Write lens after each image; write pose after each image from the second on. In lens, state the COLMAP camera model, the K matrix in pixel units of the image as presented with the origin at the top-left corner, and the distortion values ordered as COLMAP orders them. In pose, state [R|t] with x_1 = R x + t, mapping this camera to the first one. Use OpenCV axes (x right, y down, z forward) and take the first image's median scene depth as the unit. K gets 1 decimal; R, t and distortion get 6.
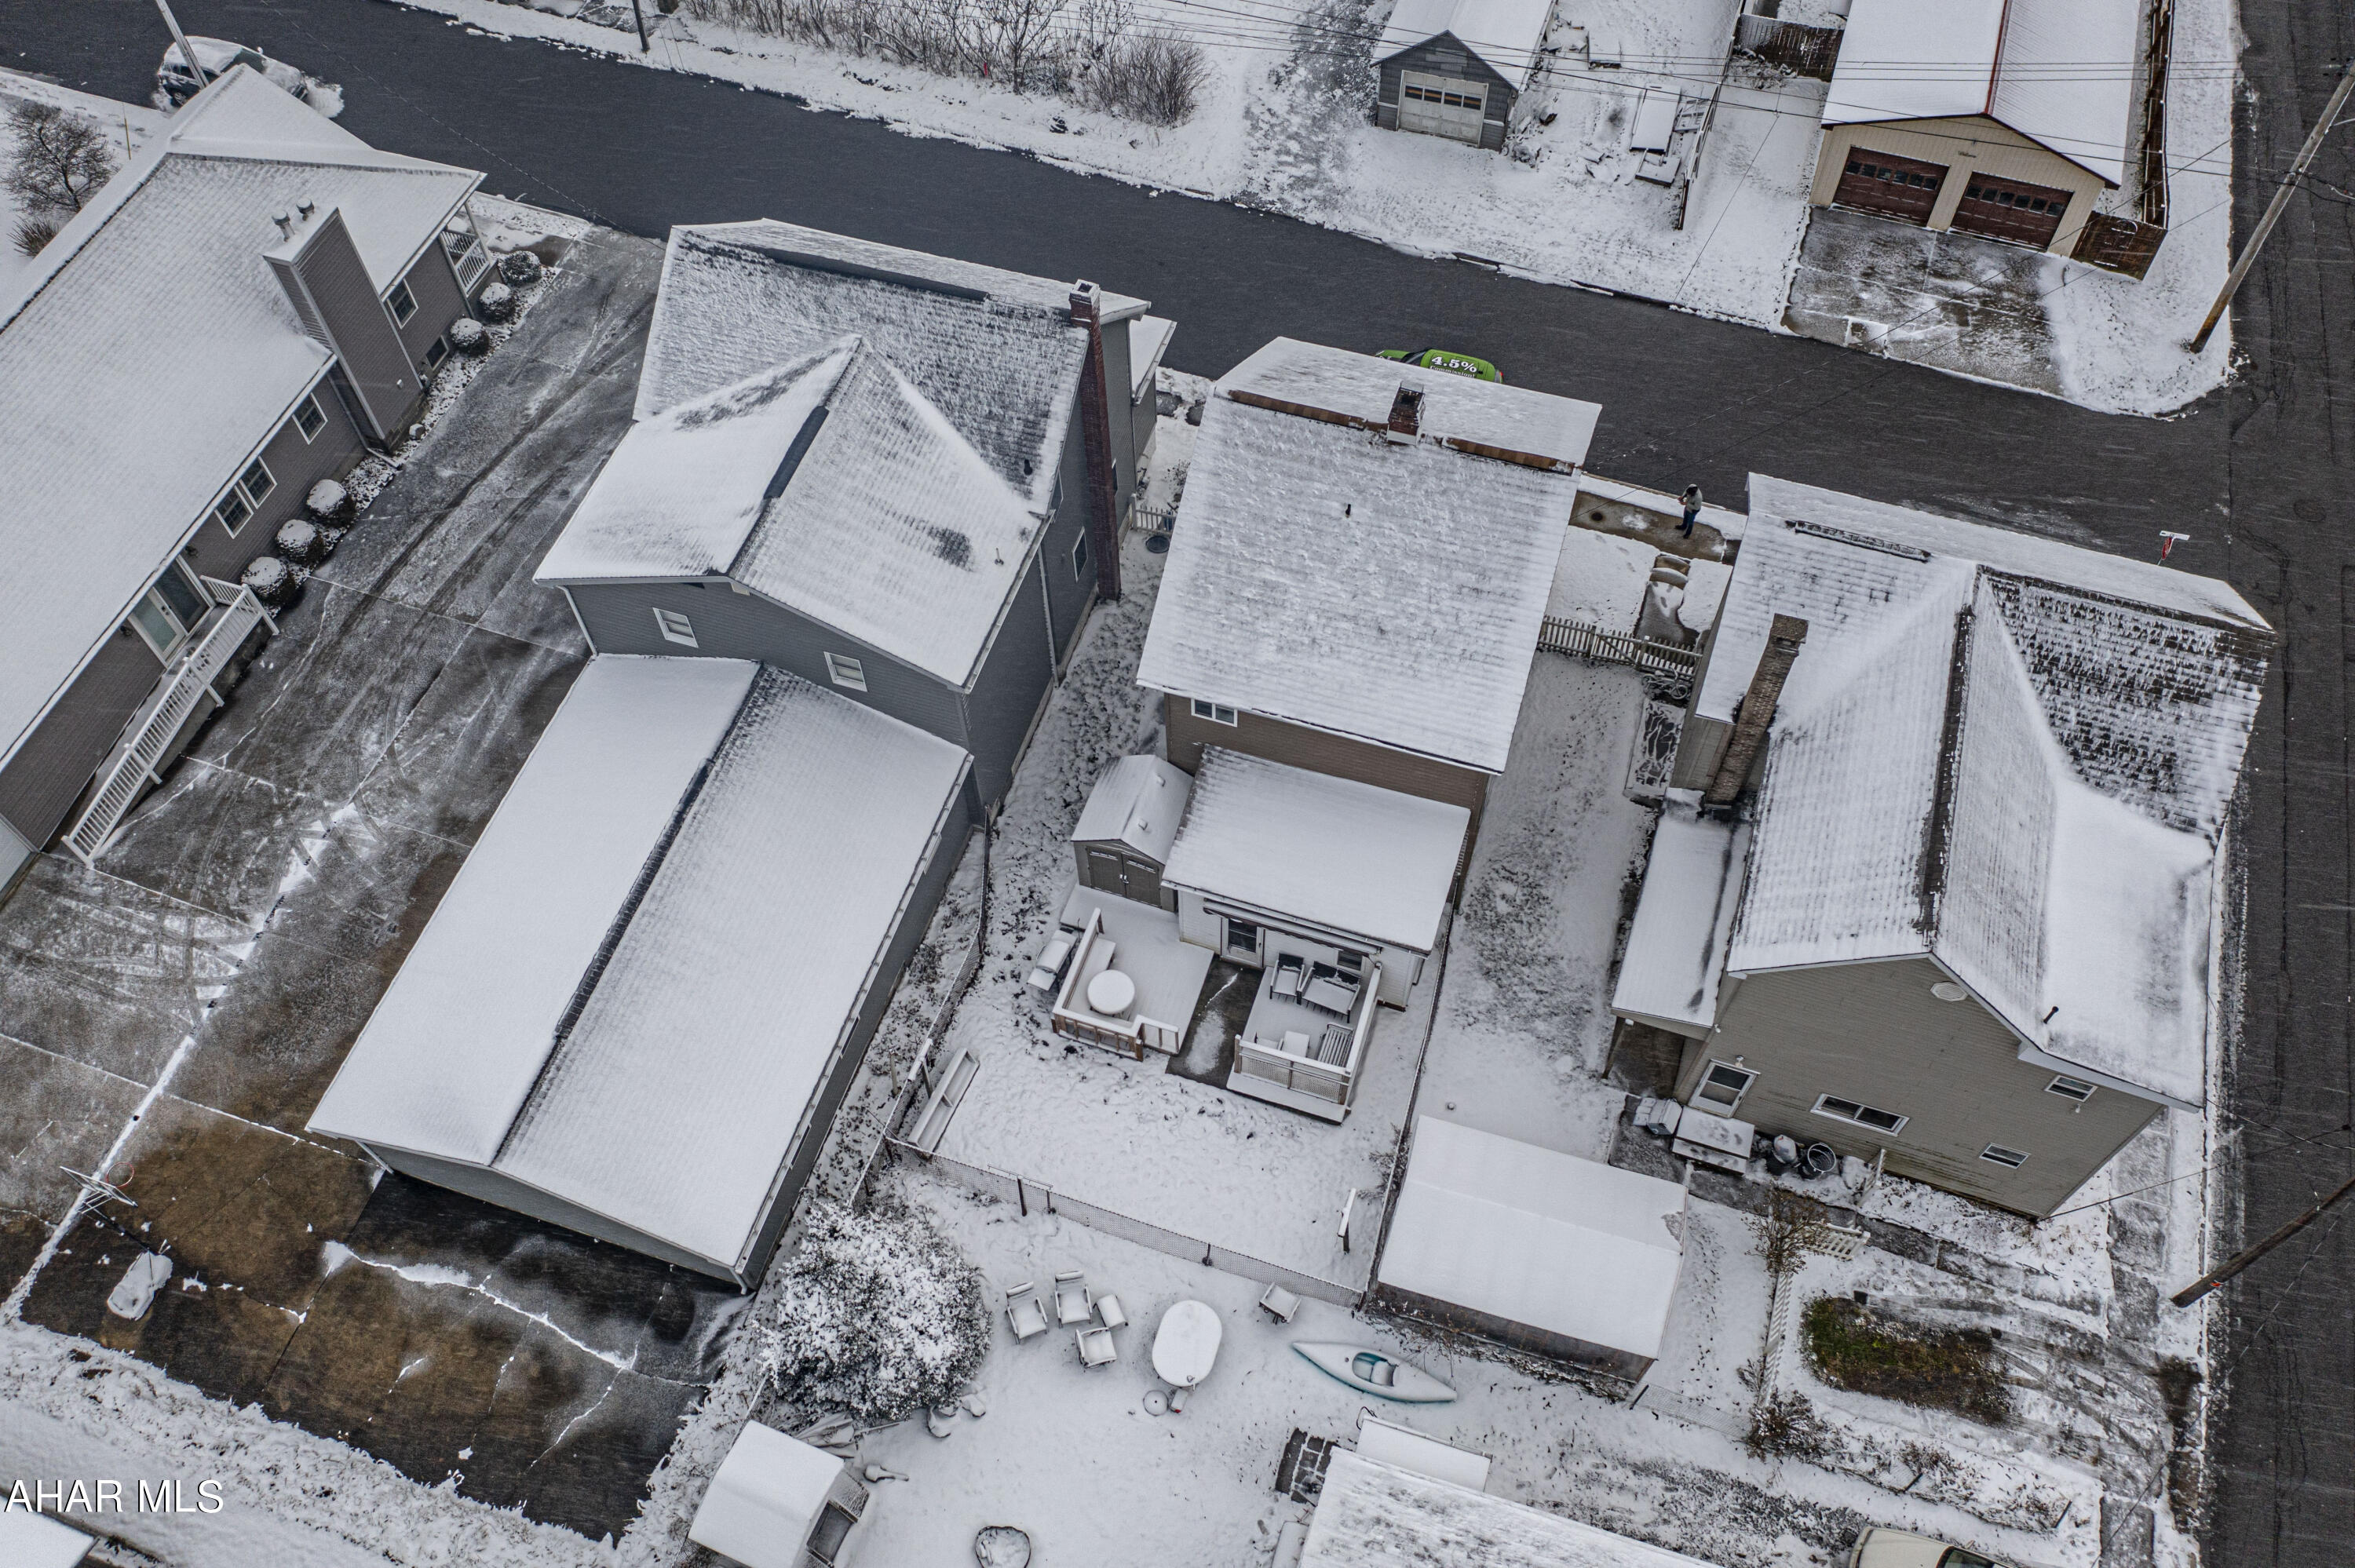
lens RADIAL K [[1842.6, 0, 1173.6], [0, 1842.6, 778.5], [0, 0, 1]] dist [-0.031774, 0.003173]
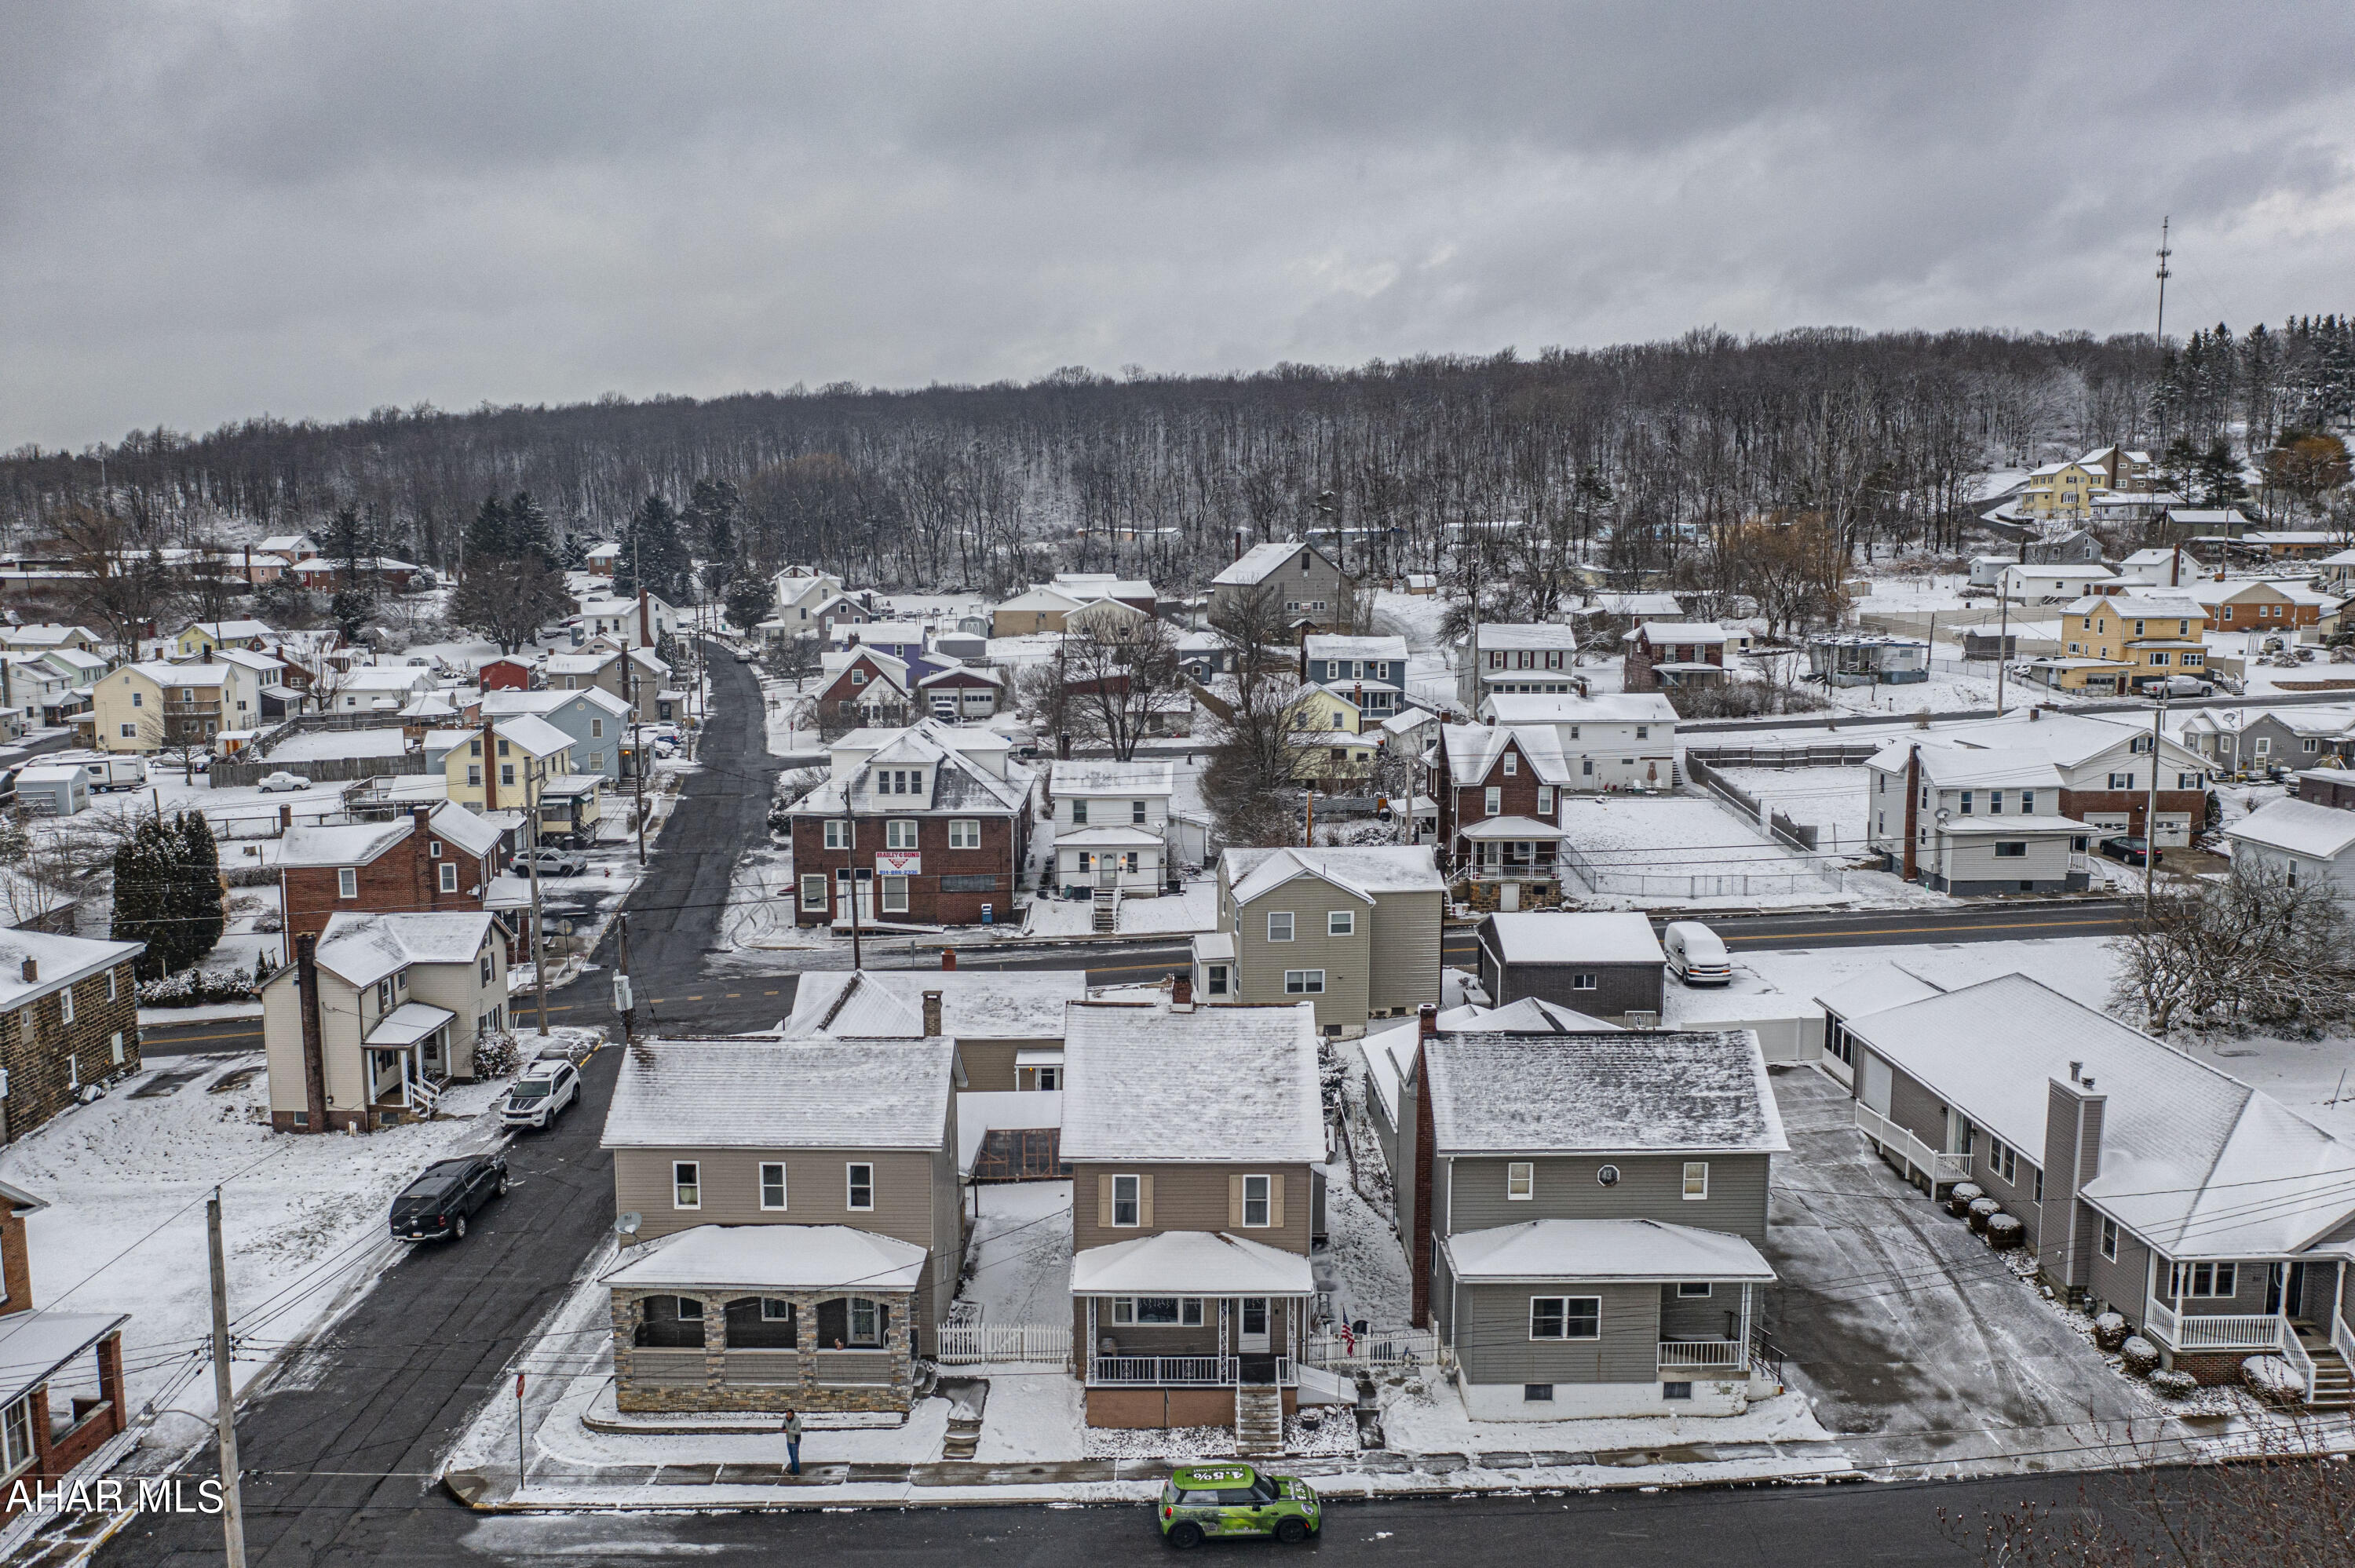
lens RADIAL K [[1842.6, 0, 1173.6], [0, 1842.6, 778.5], [0, 0, 1]] dist [-0.031774, 0.003173]
pose [[-0.946925, 0.055630, -0.316603, 0.456864], [-0.259644, 0.448311, 0.855338, -1.188462], [0.189519, 0.892145, -0.410073, 1.091223]]
